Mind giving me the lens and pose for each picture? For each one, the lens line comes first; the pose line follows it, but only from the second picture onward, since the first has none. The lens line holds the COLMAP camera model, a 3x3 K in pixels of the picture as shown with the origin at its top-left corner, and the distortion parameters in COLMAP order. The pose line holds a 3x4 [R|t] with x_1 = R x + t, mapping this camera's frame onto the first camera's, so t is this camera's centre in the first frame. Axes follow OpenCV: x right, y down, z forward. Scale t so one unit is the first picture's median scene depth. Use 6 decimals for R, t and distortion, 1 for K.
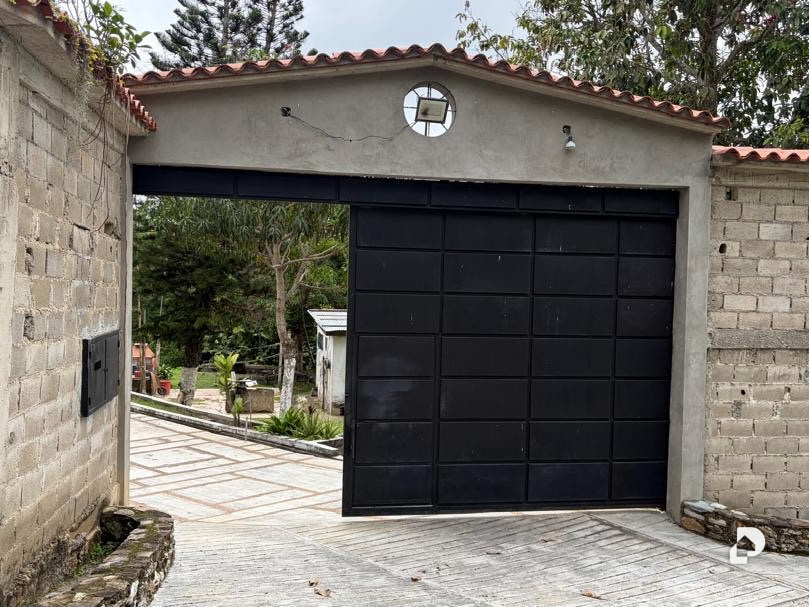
lens RADIAL K [[775.1, 0, 420.8], [0, 775.1, 302.5], [0, 0, 1]] dist [0.161984, -0.381275]
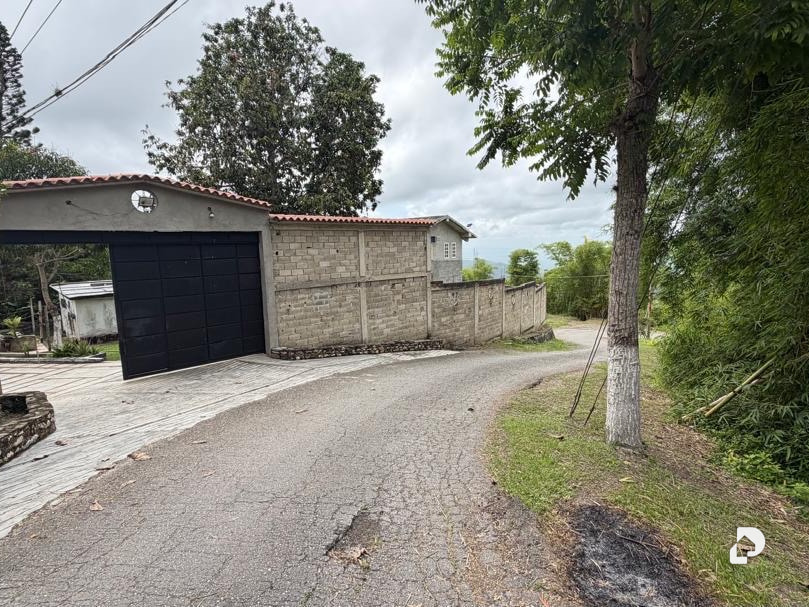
lens RADIAL K [[439.1, 0, 404.5], [0, 439.1, 303.5], [0, 0, 1]] dist [-0.000425, -0.001033]
pose [[0.833134, -0.118020, 0.540332, -0.082725], [0.061276, 0.990649, 0.121897, -0.055868], [-0.549666, -0.068447, 0.832576, -0.499400]]
